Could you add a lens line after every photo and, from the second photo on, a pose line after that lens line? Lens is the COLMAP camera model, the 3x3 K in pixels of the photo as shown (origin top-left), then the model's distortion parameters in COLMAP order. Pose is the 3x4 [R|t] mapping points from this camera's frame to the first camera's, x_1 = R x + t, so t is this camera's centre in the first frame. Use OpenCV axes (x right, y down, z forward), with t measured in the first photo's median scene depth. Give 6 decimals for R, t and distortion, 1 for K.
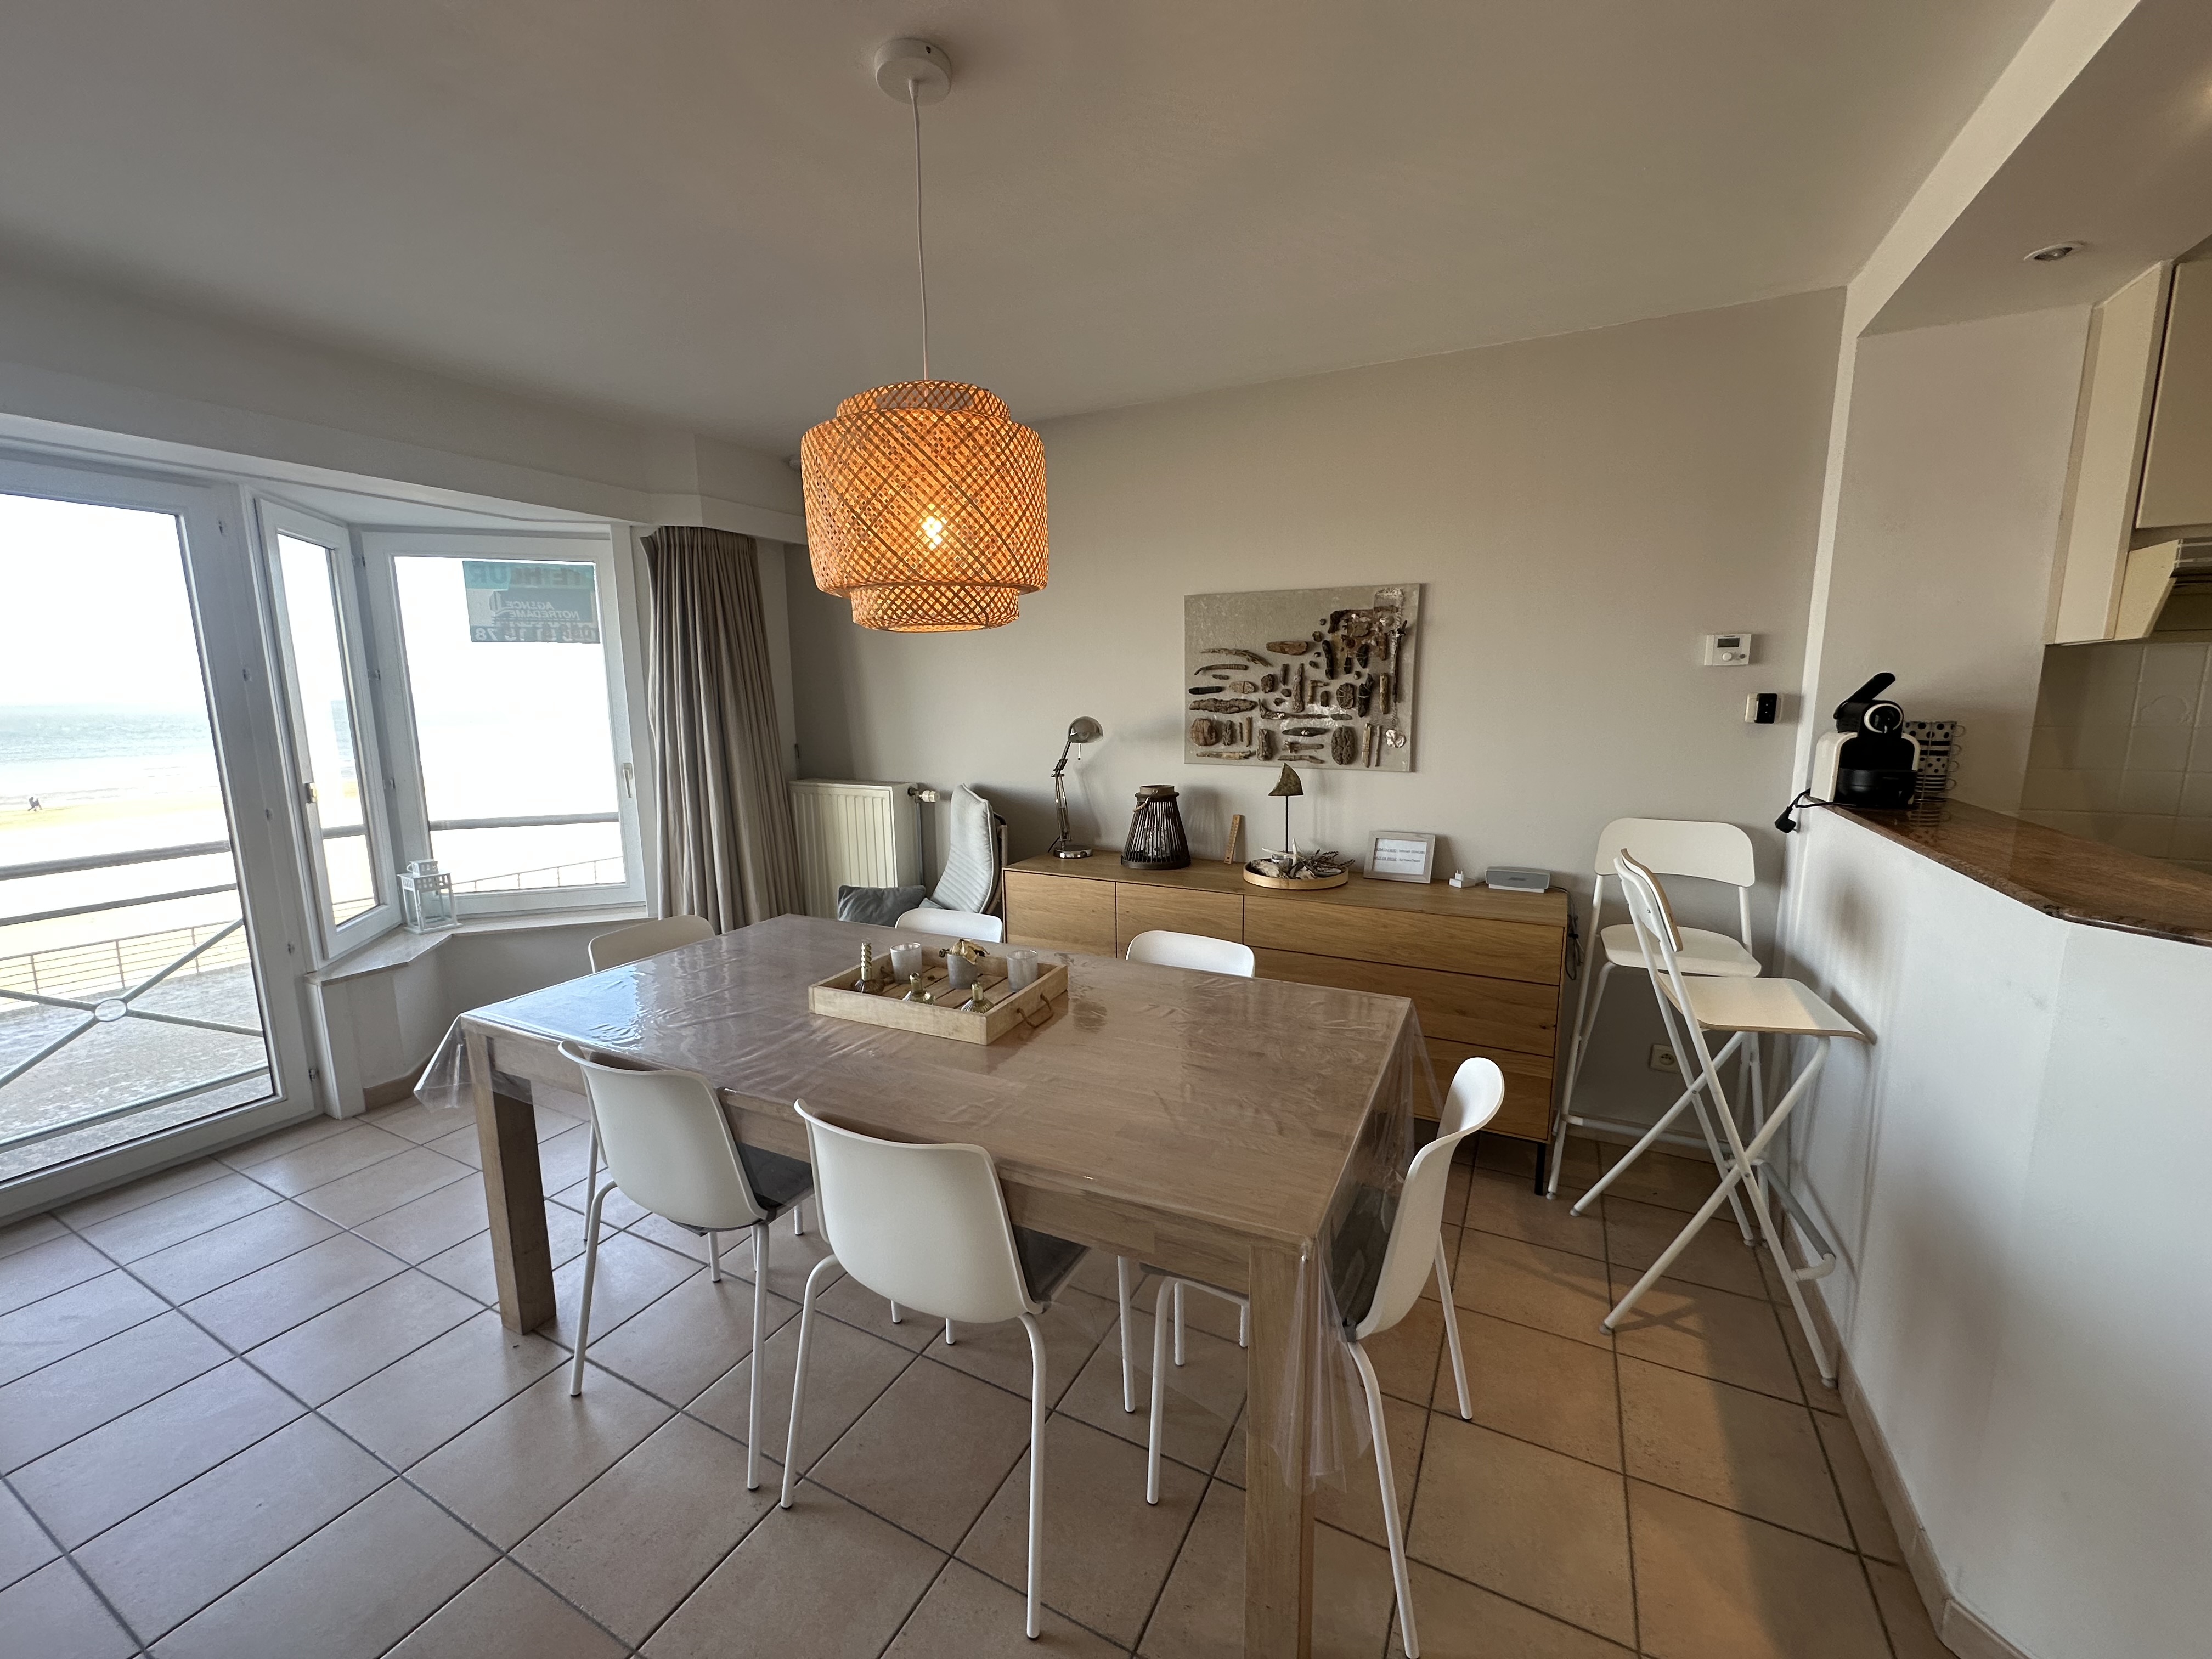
lens RADIAL K [[883.6, 0, 1108.5], [0, 883.6, 829.9], [0, 0, 1]] dist [-0.003071, -0.000046]
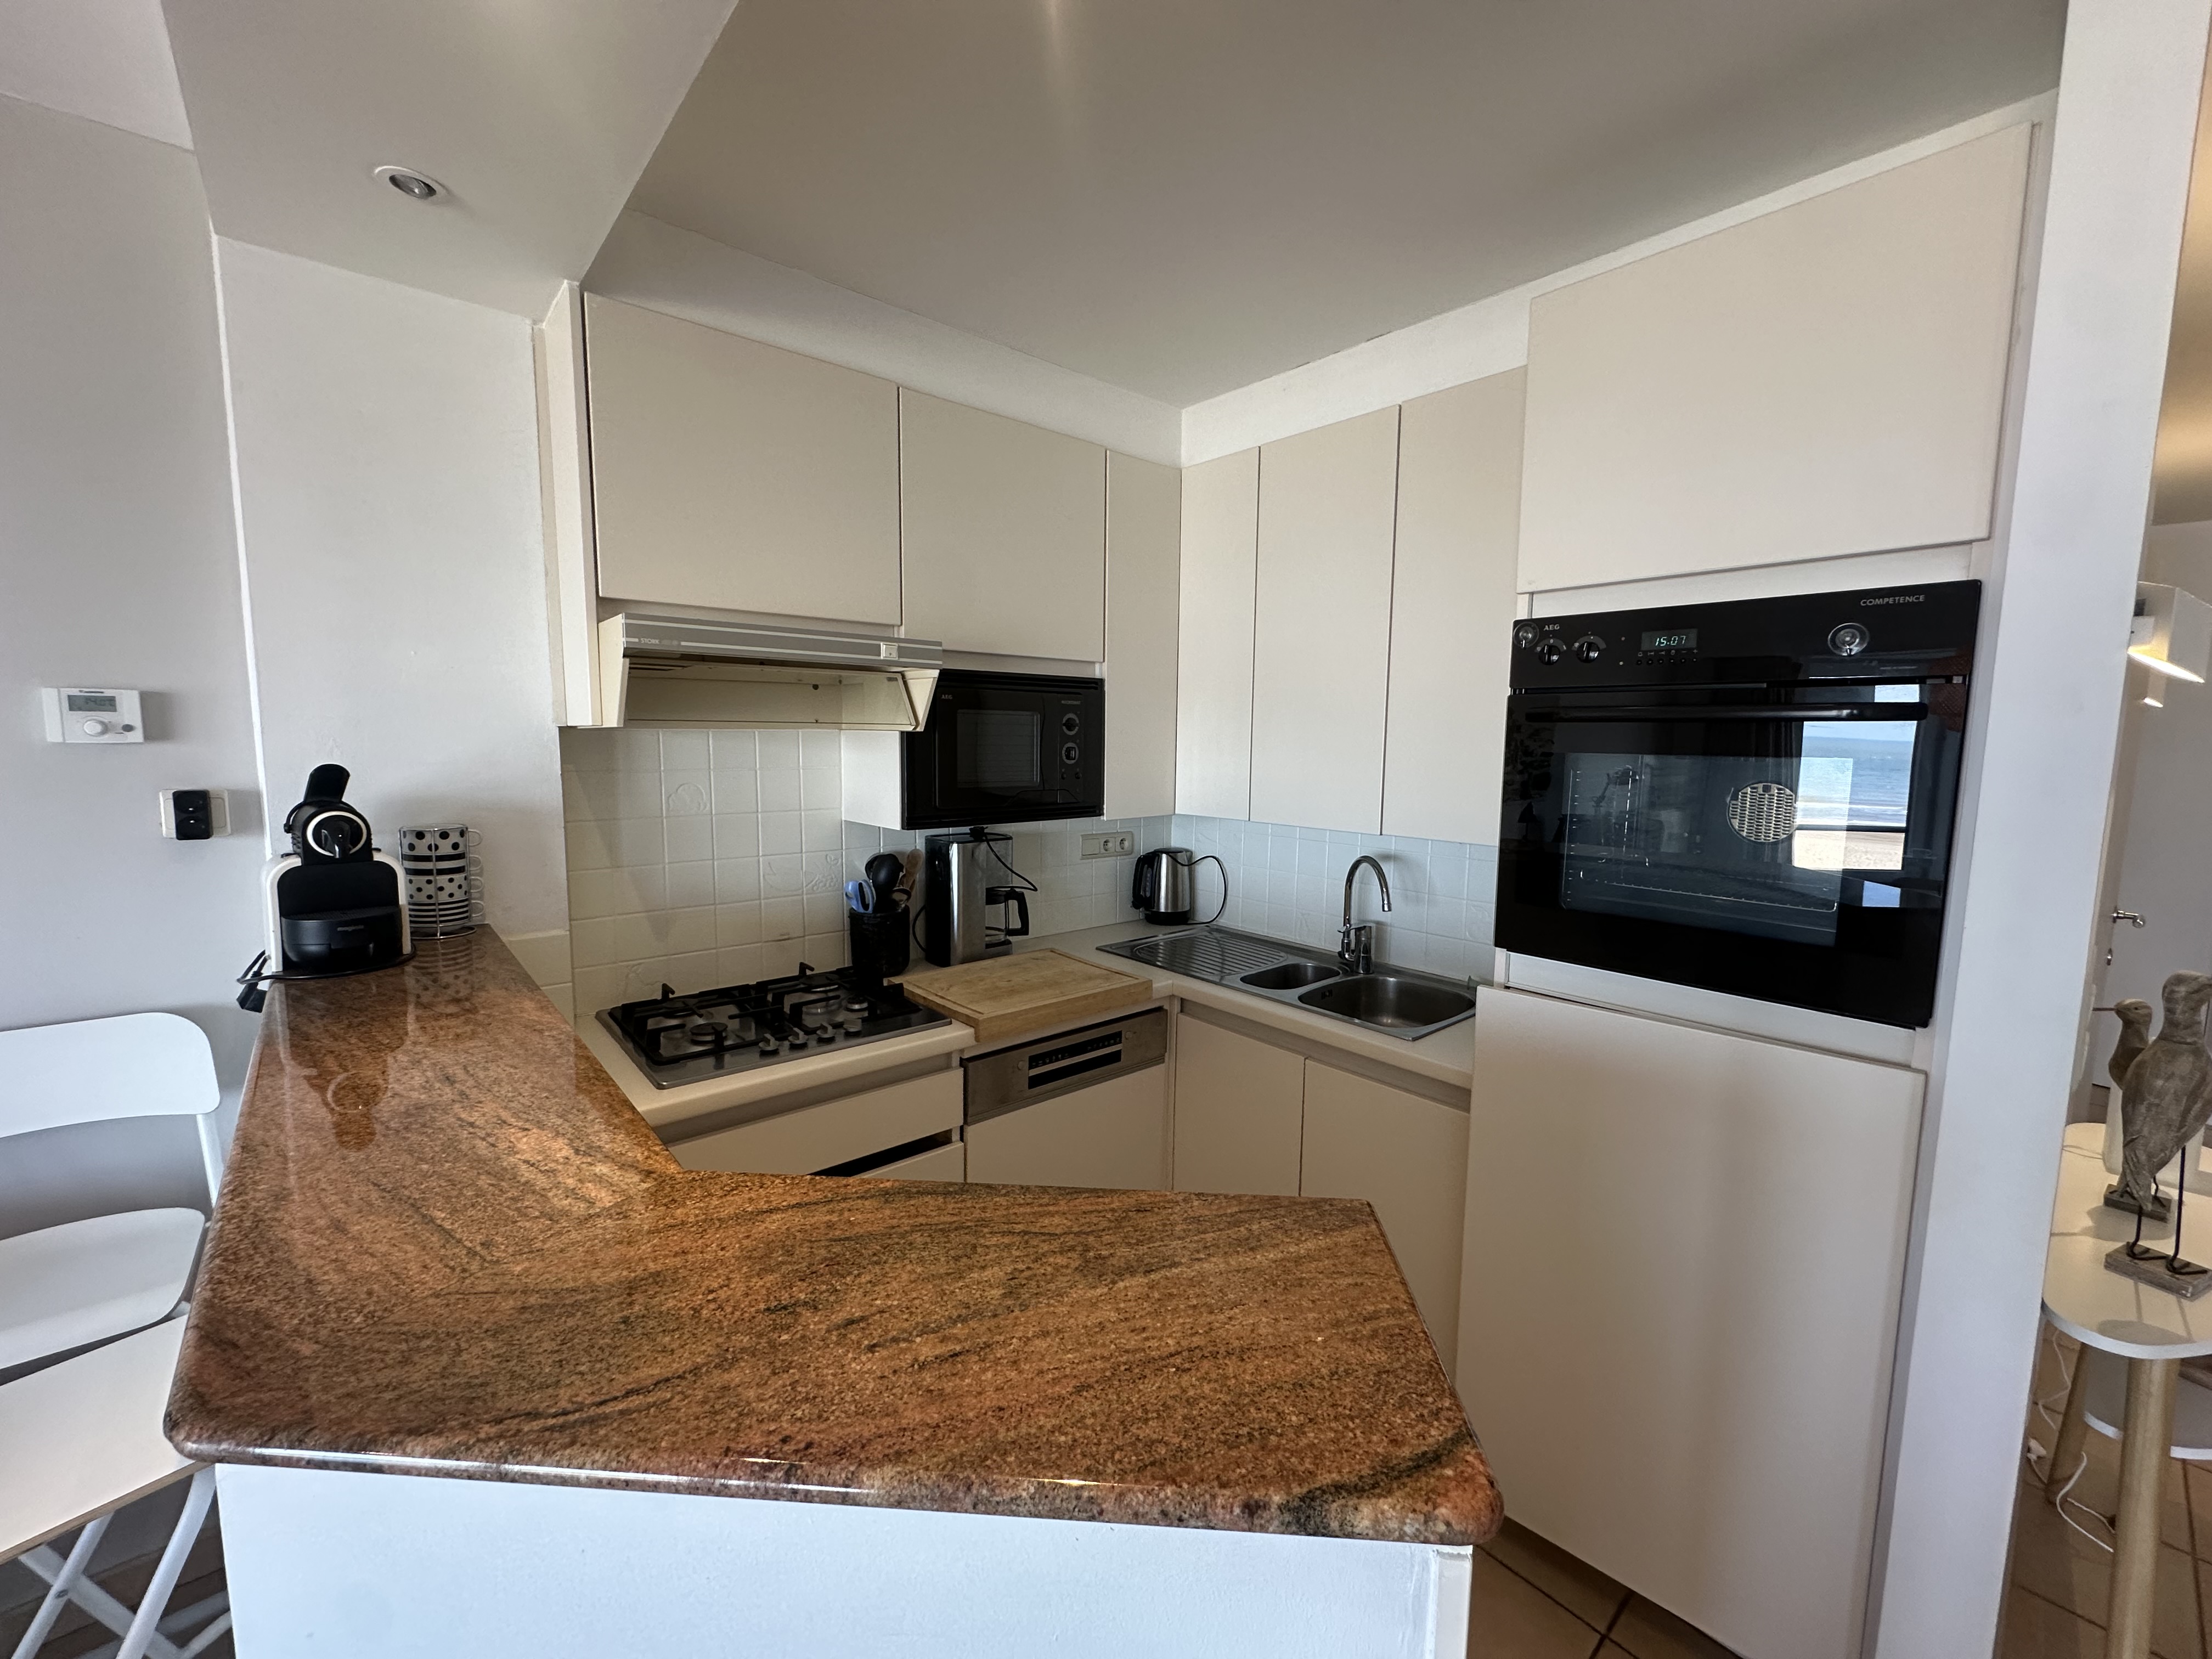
lens RADIAL K [[883.6, 0, 1102.6], [0, 883.6, 832.2], [0, 0, 1]] dist [-0.003071, -0.000046]
pose [[0.364104, -0.087474, 0.927241, 0.339459], [0.130110, 0.990594, 0.042360, -0.057906], [-0.922225, 0.105220, 0.372061, 0.165653]]
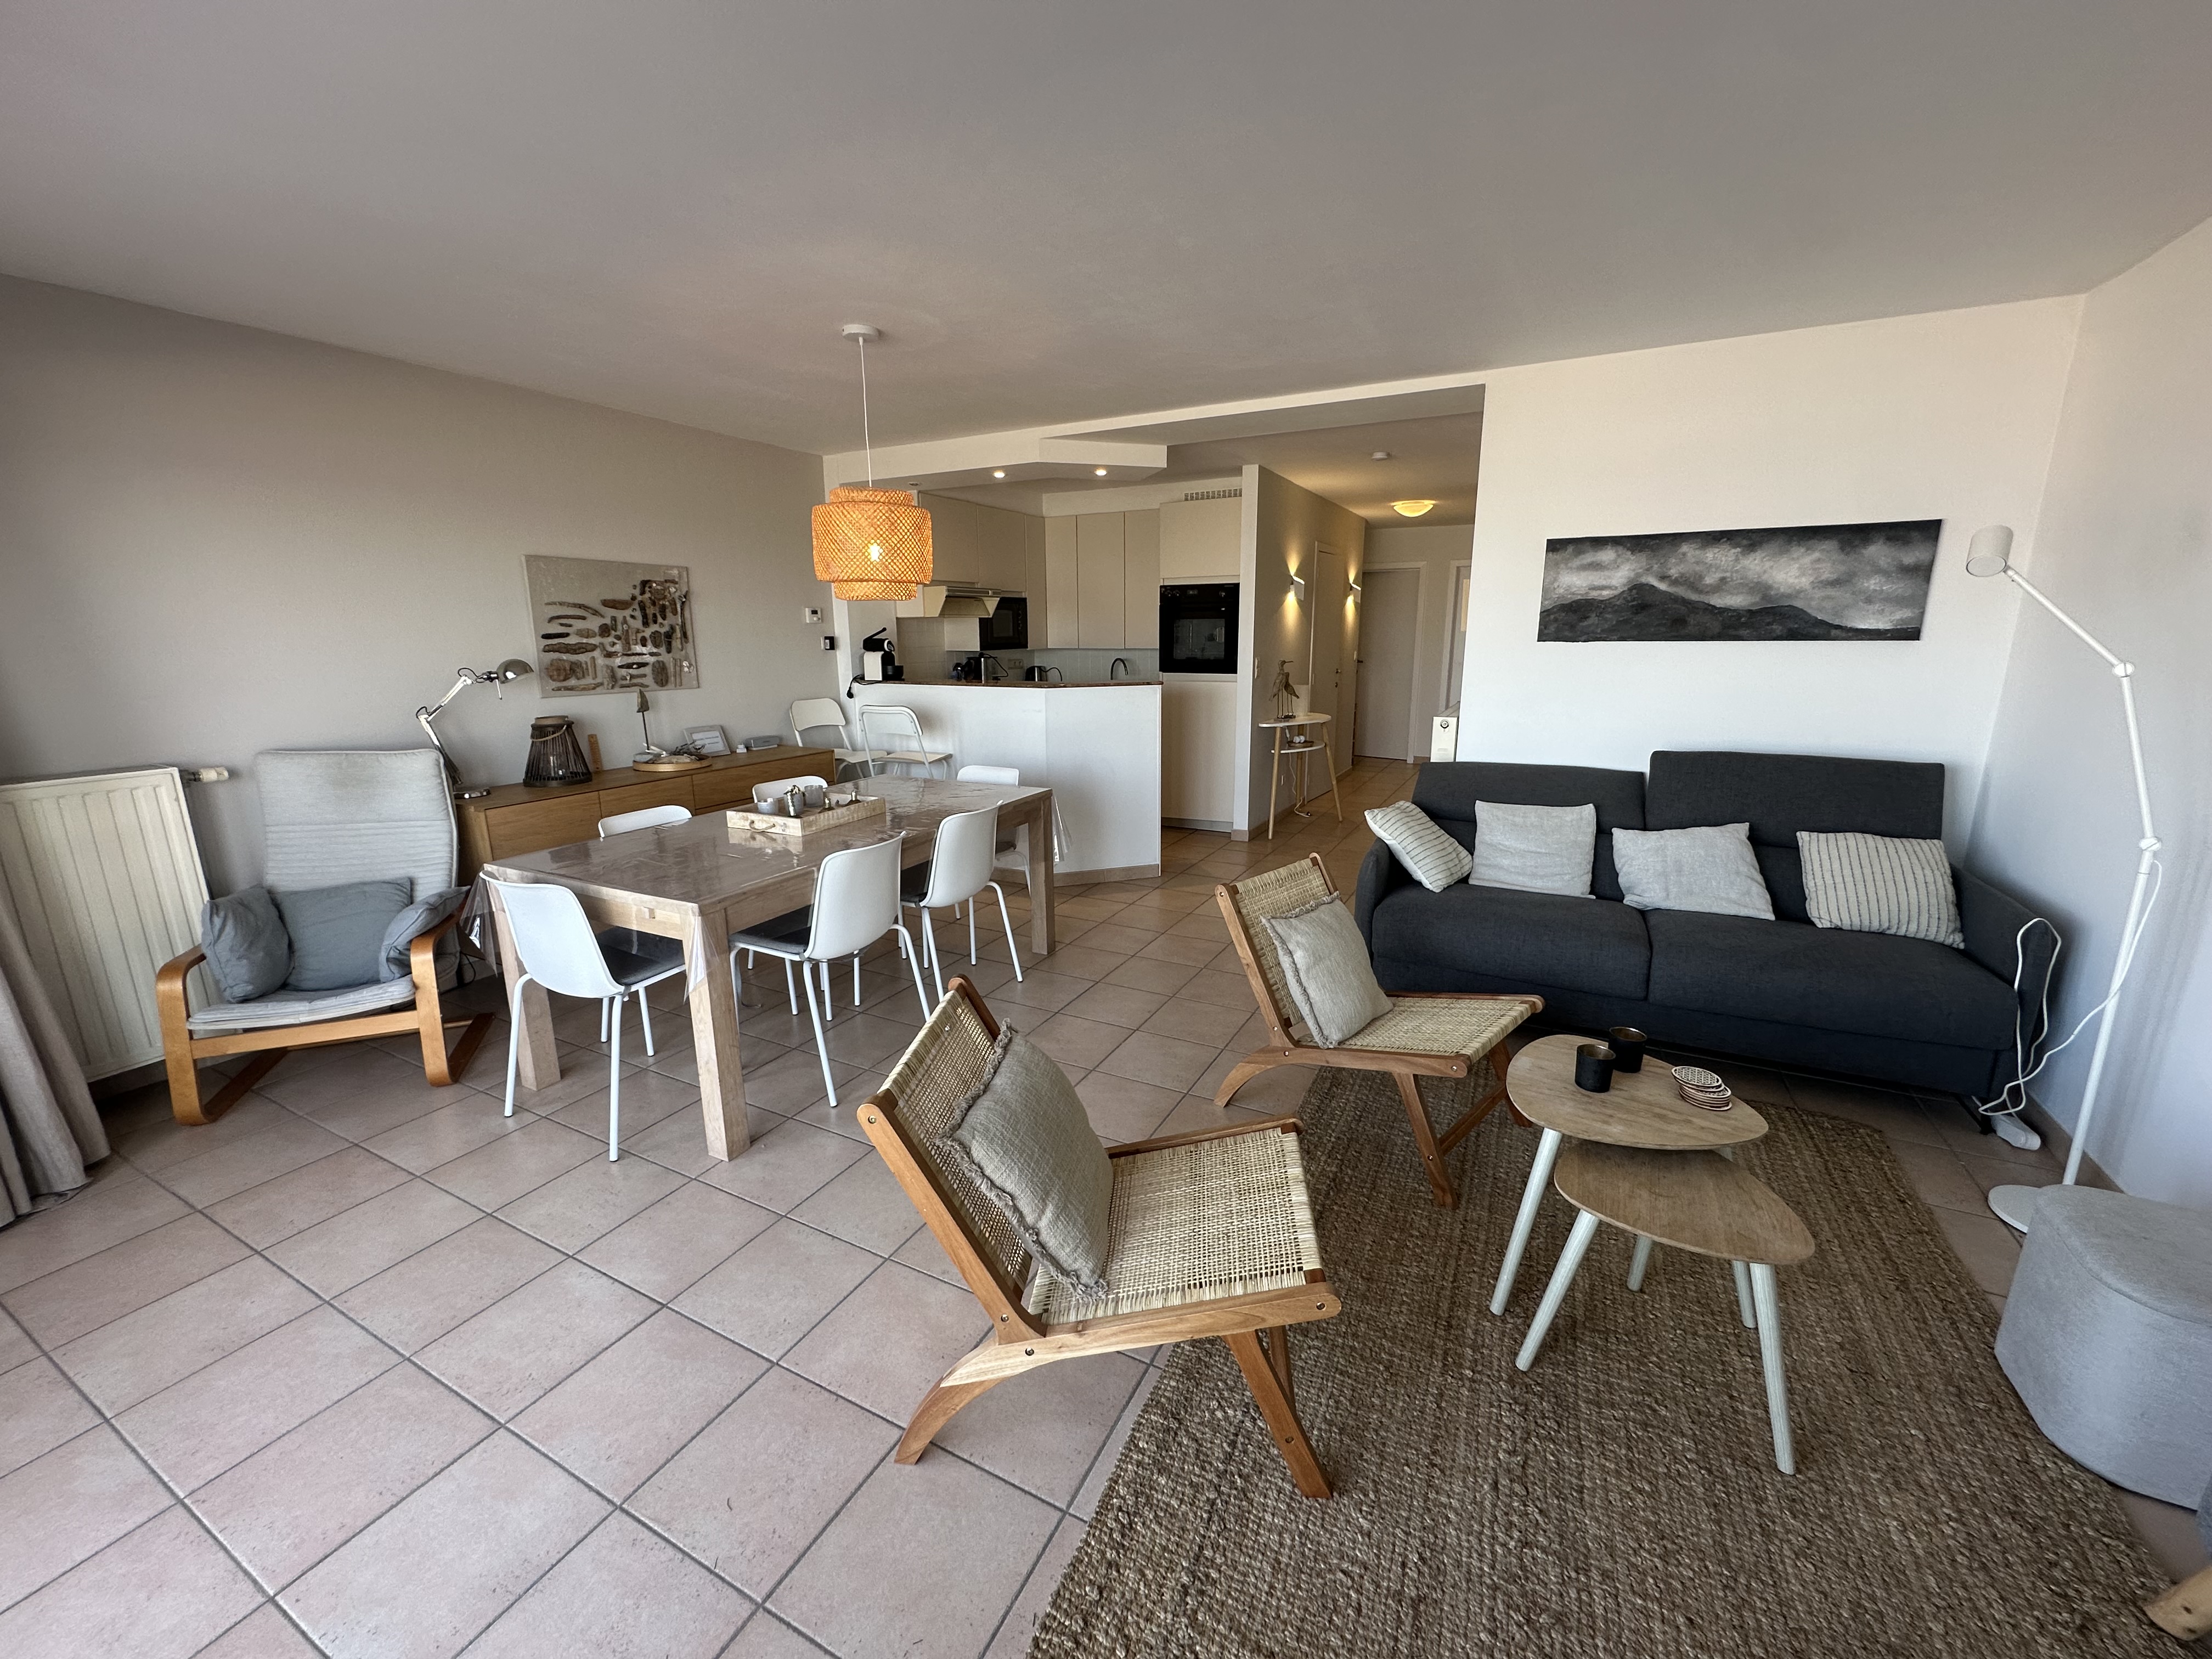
lens RADIAL K [[883.6, 0, 1100.8], [0, 883.6, 831.3], [0, 0, 1]] dist [-0.003071, -0.000046]
pose [[0.004377, -0.211527, 0.977362, -1.226172], [0.170082, 0.963288, 0.207719, -0.024475], [-0.985420, 0.165323, 0.040193, 0.271329]]
